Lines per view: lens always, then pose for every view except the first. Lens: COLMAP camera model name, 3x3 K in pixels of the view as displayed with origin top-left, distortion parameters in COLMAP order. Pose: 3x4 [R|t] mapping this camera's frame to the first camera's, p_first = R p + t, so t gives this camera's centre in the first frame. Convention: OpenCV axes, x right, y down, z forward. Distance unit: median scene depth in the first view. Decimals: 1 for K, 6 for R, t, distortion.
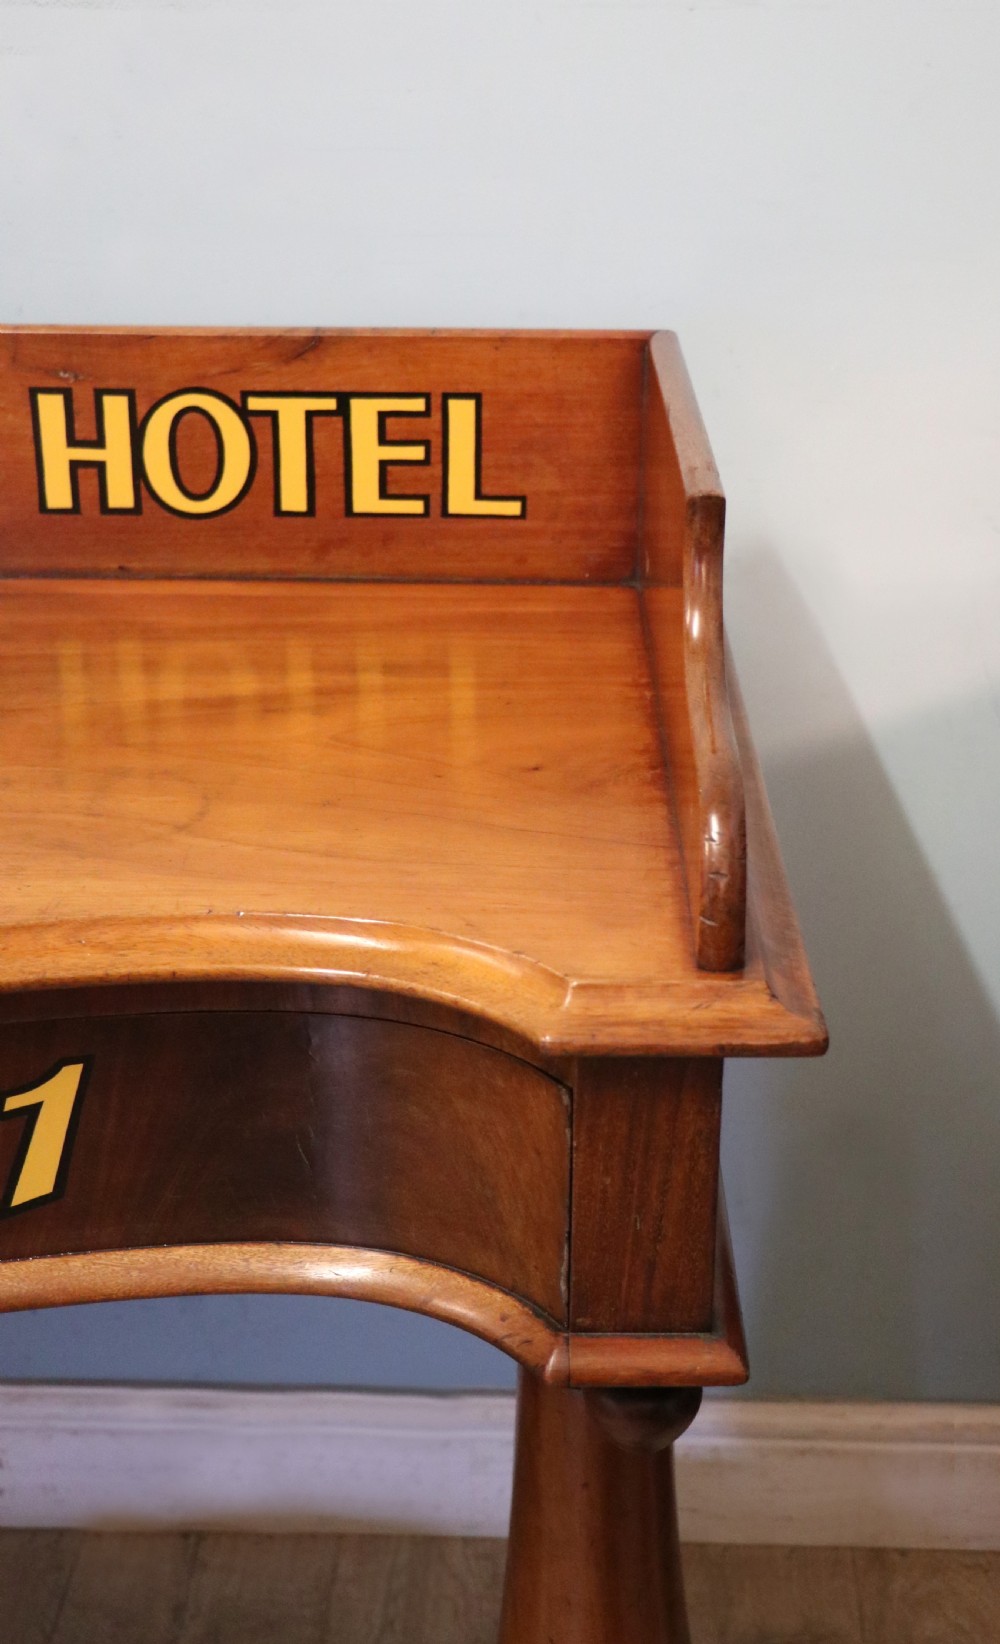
lens RADIAL K [[2195.9, 0, 538.3], [0, 2195.9, 761.5], [0, 0, 1]] dist [-0.039746, -0.017657]
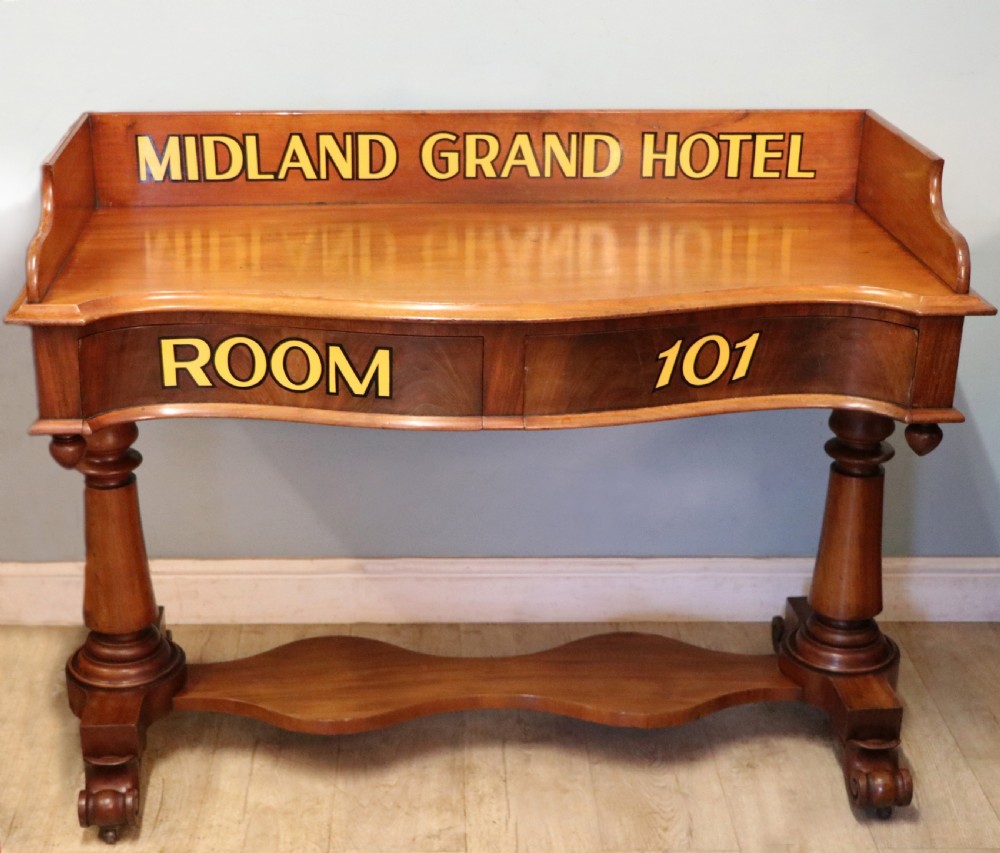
lens RADIAL K [[1605.6, 0, 431.6], [0, 1605.6, 433.4], [0, 0, 1]] dist [-0.017261, -0.006907]
pose [[0.999667, -0.014993, 0.020998, -0.542289], [0.014889, 0.999876, 0.005134, 0.193593], [-0.021072, -0.004819, 0.999766, -1.012133]]
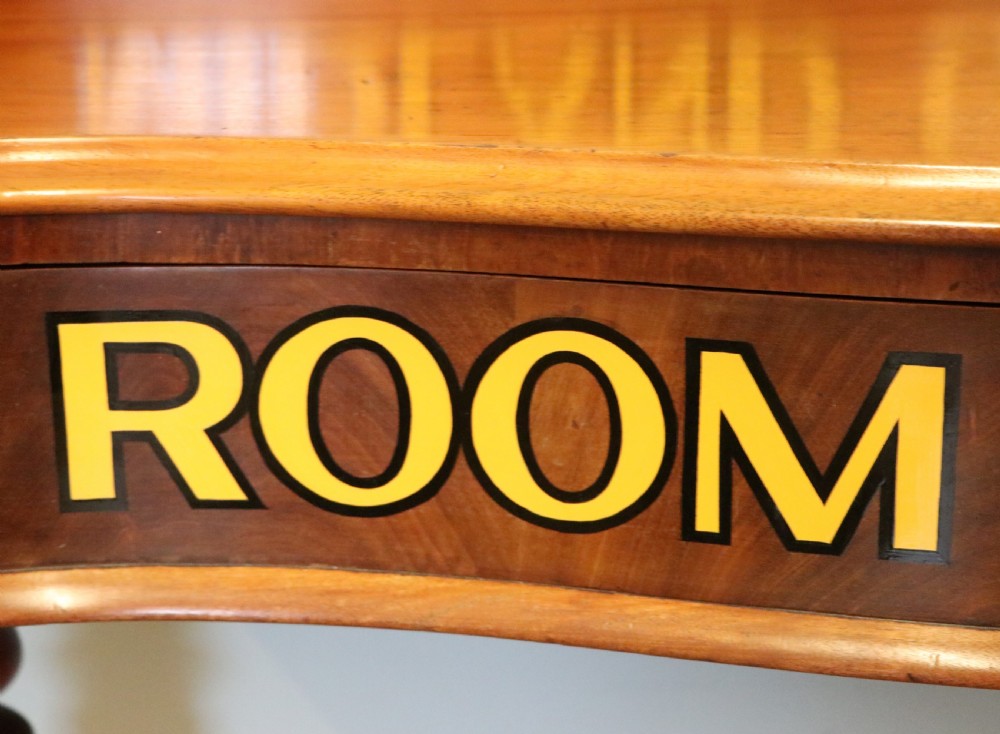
lens RADIAL K [[2248.4, 0, 500.0], [0, 2248.4, 367.0], [0, 0, 1]] dist [0.056740, 0.240016]
pose [[0.998924, -0.004013, -0.046204, -0.639375], [-0.000159, 0.995946, -0.089953, 0.167407], [0.046378, 0.089863, 0.994874, 0.080753]]
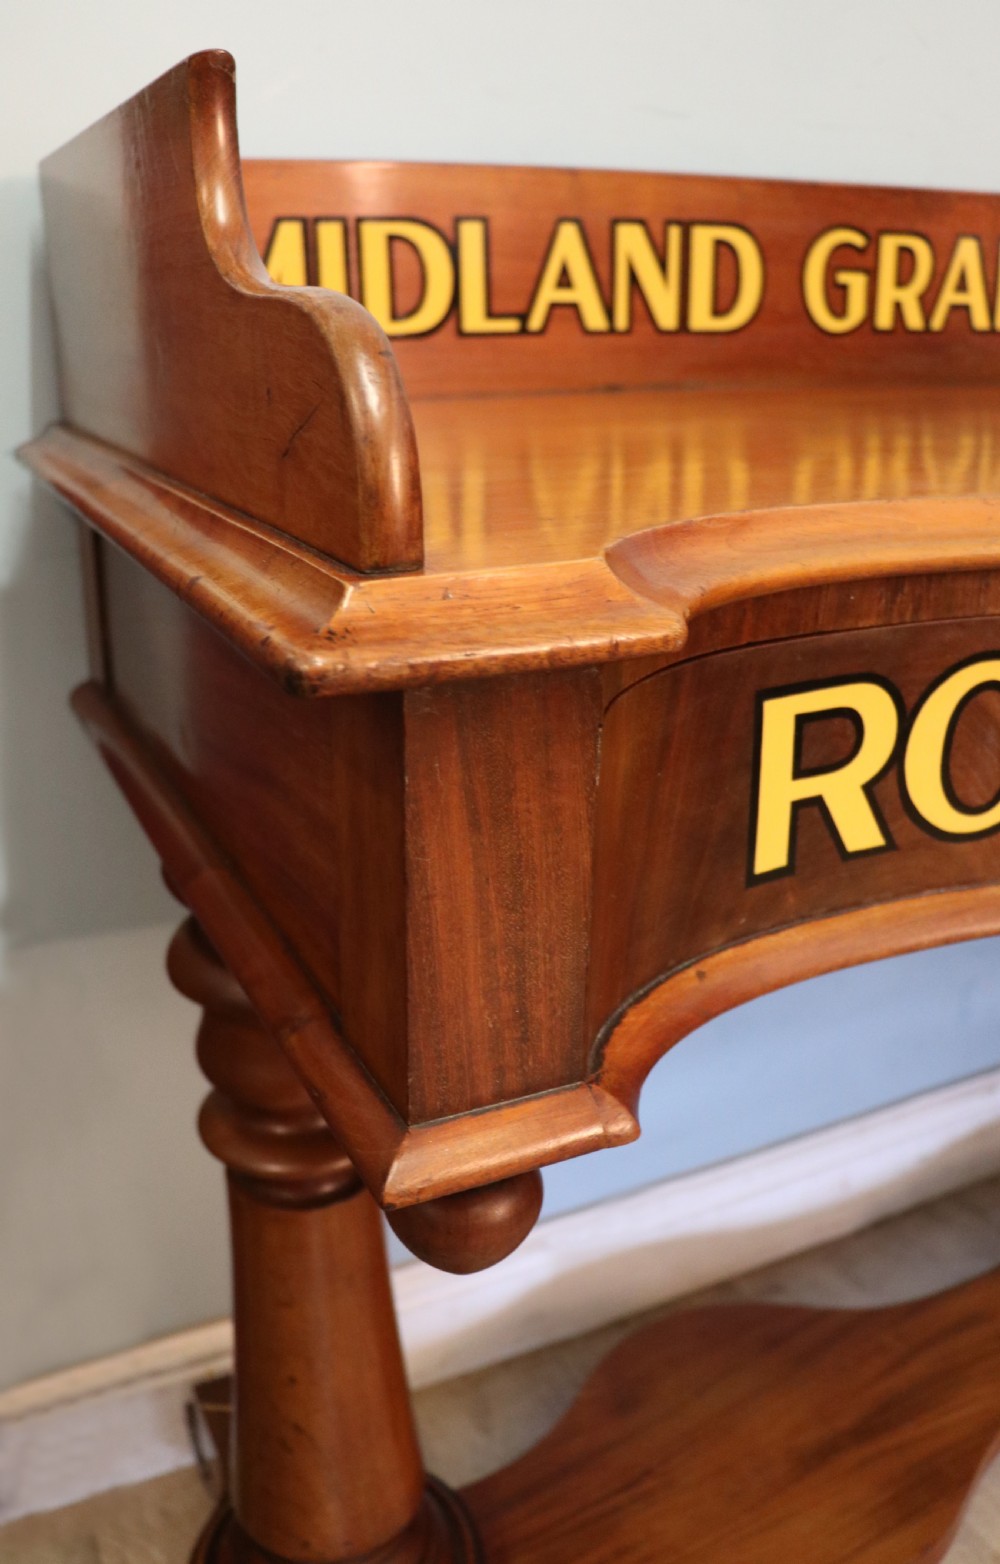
lens RADIAL K [[1307.0, 0, 439.5], [0, 1307.0, 774.5], [0, 0, 1]] dist [-0.128220, 0.005887]
pose [[0.922590, -0.151945, 0.354598, -1.006252], [0.161274, 0.986904, 0.003286, 0.102480], [-0.350454, 0.054155, 0.935013, 0.403776]]
